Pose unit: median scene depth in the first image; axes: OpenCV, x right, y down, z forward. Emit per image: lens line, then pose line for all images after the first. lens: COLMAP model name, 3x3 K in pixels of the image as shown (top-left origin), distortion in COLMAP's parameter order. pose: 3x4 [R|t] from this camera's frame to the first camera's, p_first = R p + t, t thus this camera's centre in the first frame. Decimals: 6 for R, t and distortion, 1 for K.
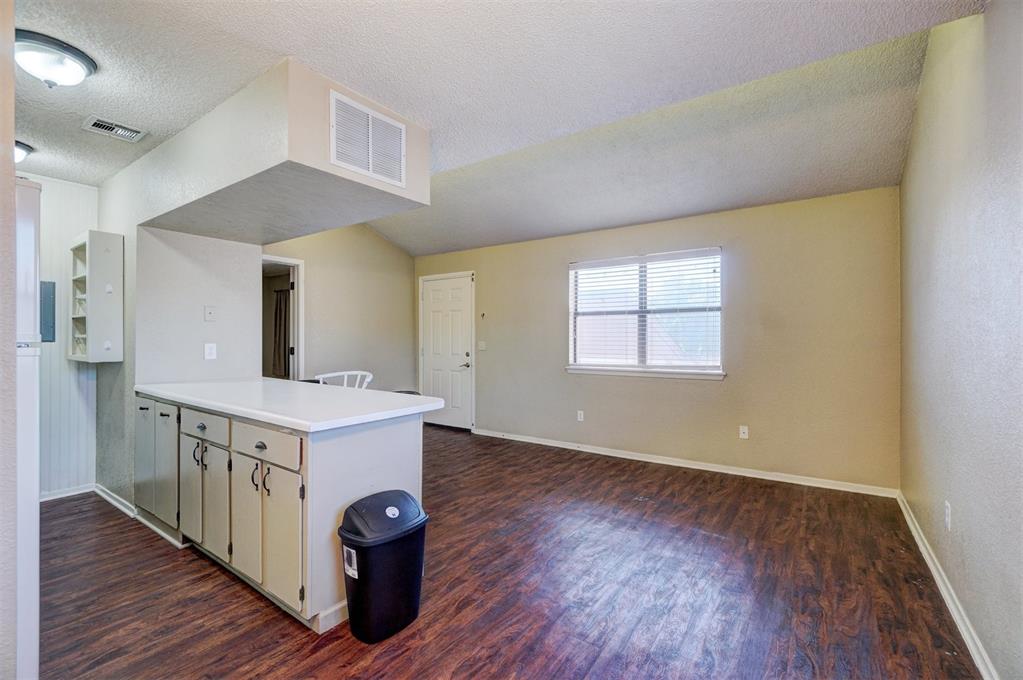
lens RADIAL K [[443.4, 0, 517.3], [0, 443.4, 334.5], [0, 0, 1]] dist [-0.008713, 0.005470]
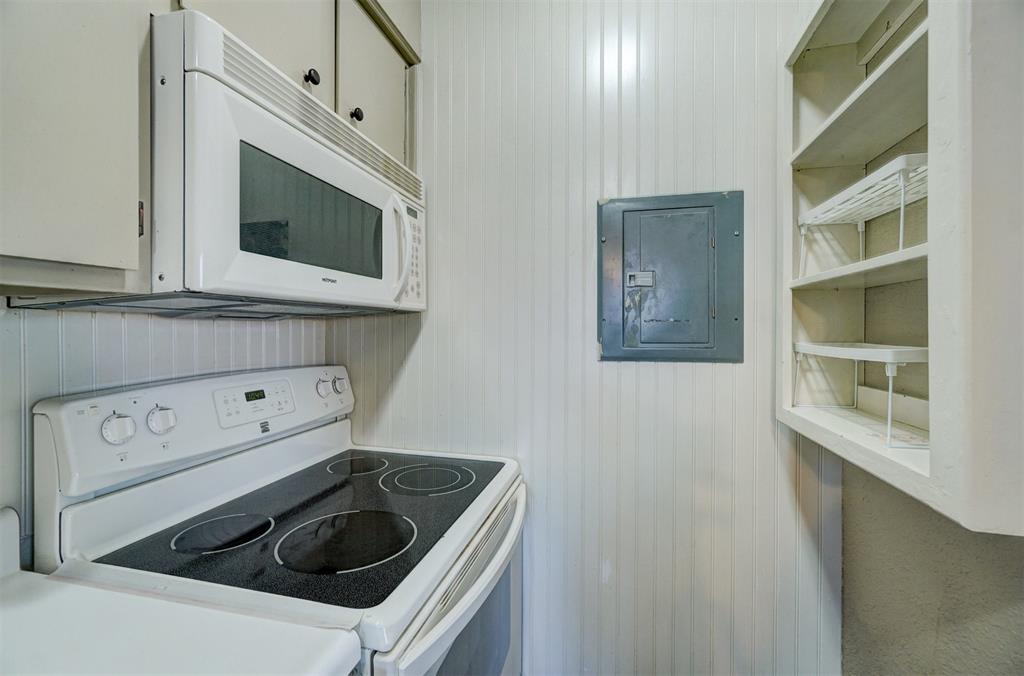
lens RADIAL K [[443.9, 0, 517.4], [0, 443.9, 334.5], [0, 0, 1]] dist [-0.008713, 0.005470]
pose [[0.364951, 0.008896, -0.930984, -0.636333], [0.008608, 0.999879, 0.012928, -0.008876], [0.930987, -0.012732, 0.364830, 0.571913]]
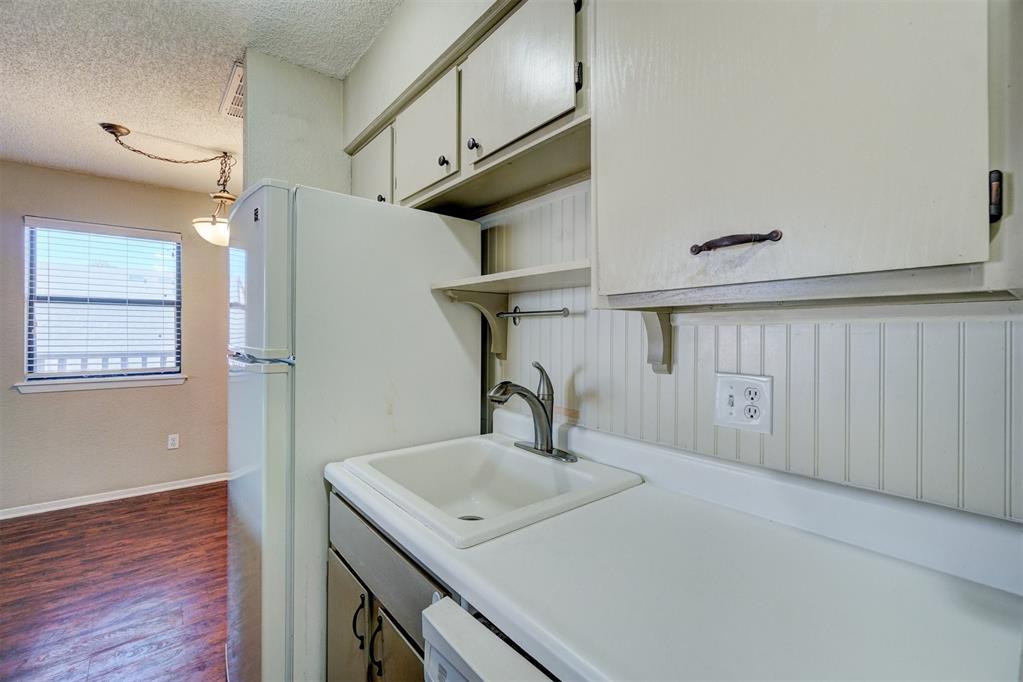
lens RADIAL K [[443.4, 0, 514.2], [0, 443.4, 337.7], [0, 0, 1]] dist [-0.008713, 0.005470]
pose [[-0.959523, -0.008245, 0.281511, -0.730714], [-0.008107, 0.999966, 0.001654, -0.008123], [-0.281515, -0.000695, -0.959557, 0.654620]]
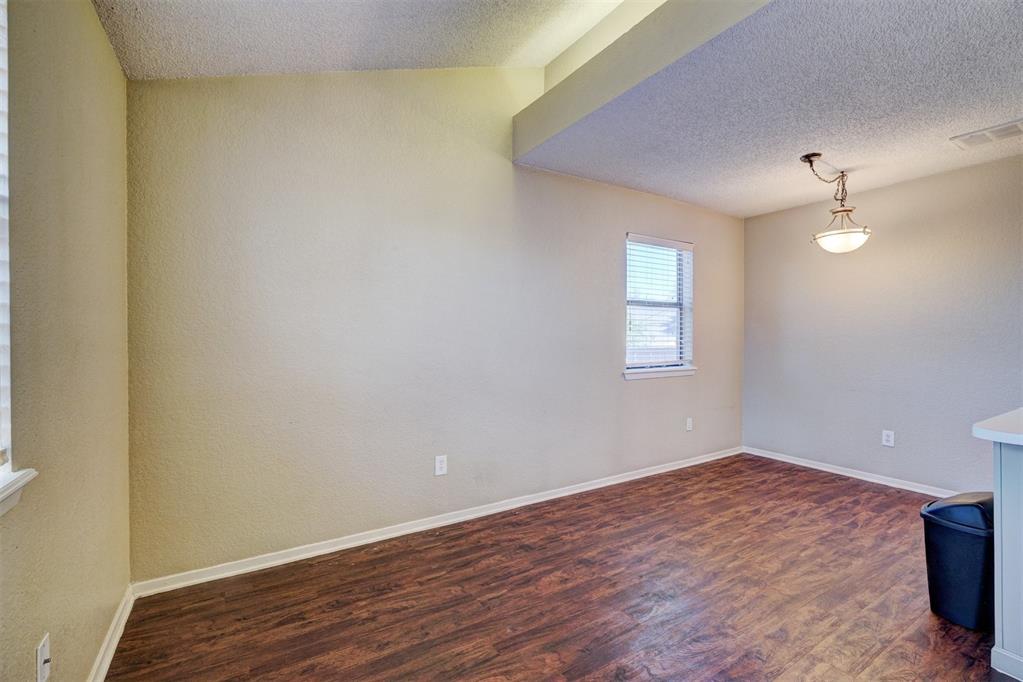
lens RADIAL K [[443.4, 0, 508.8], [0, 443.4, 343.8], [0, 0, 1]] dist [-0.008713, 0.005470]
pose [[-0.914413, -0.003916, 0.404763, 0.119253], [-0.001722, 0.999982, 0.005784, 0.013933], [-0.404778, 0.004592, -0.914403, 1.097022]]
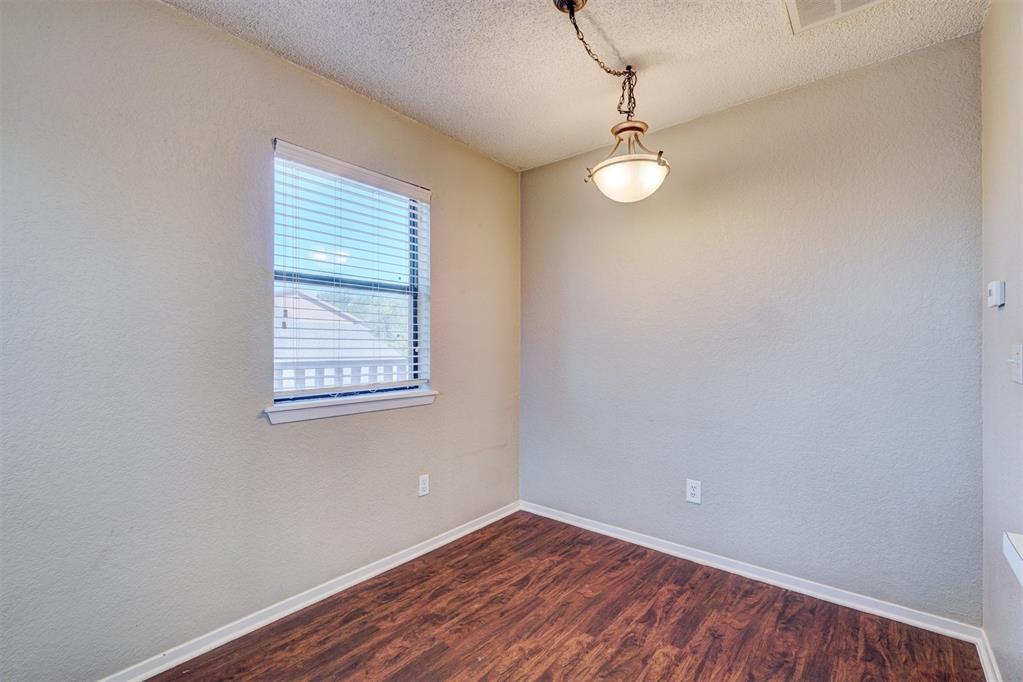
lens RADIAL K [[443.4, 0, 509.1], [0, 443.4, 351.8], [0, 0, 1]] dist [-0.008713, 0.005470]
pose [[-0.995683, -0.000244, 0.092816, -0.022507], [-0.000365, 0.999999, -0.001287, 0.018542], [-0.092816, -0.001315, -0.995682, 0.612198]]
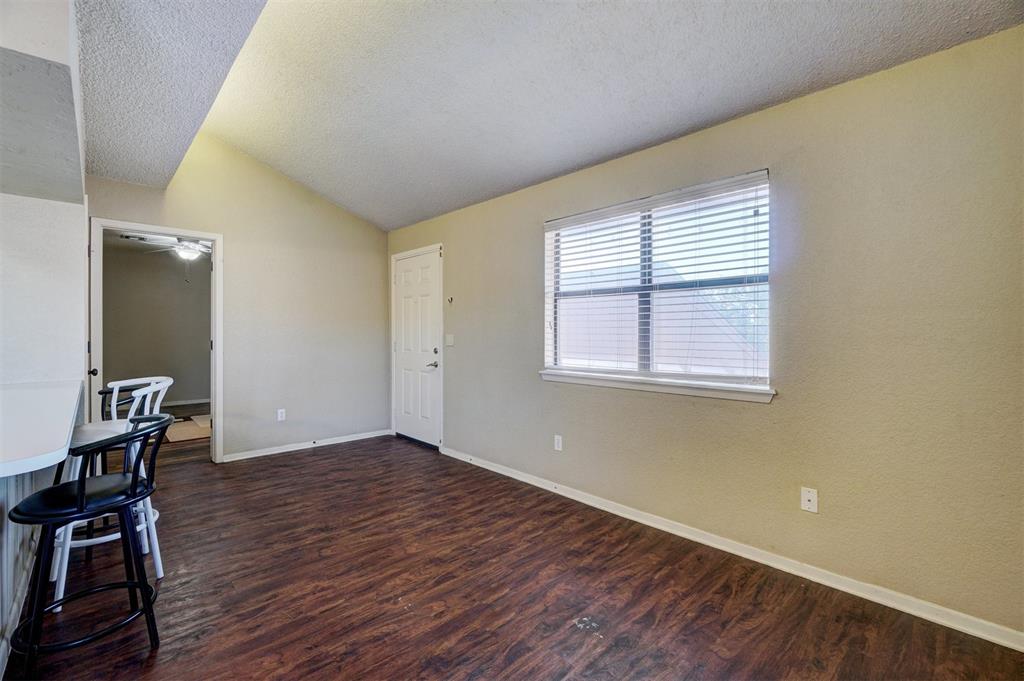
lens RADIAL K [[443.9, 0, 511.8], [0, 443.9, 329.8], [0, 0, 1]] dist [-0.008713, 0.005470]
pose [[0.978636, -0.000582, -0.205600, 0.253126], [0.001716, 0.999984, 0.005337, 0.005660], [0.205594, -0.005576, 0.978622, 0.373032]]
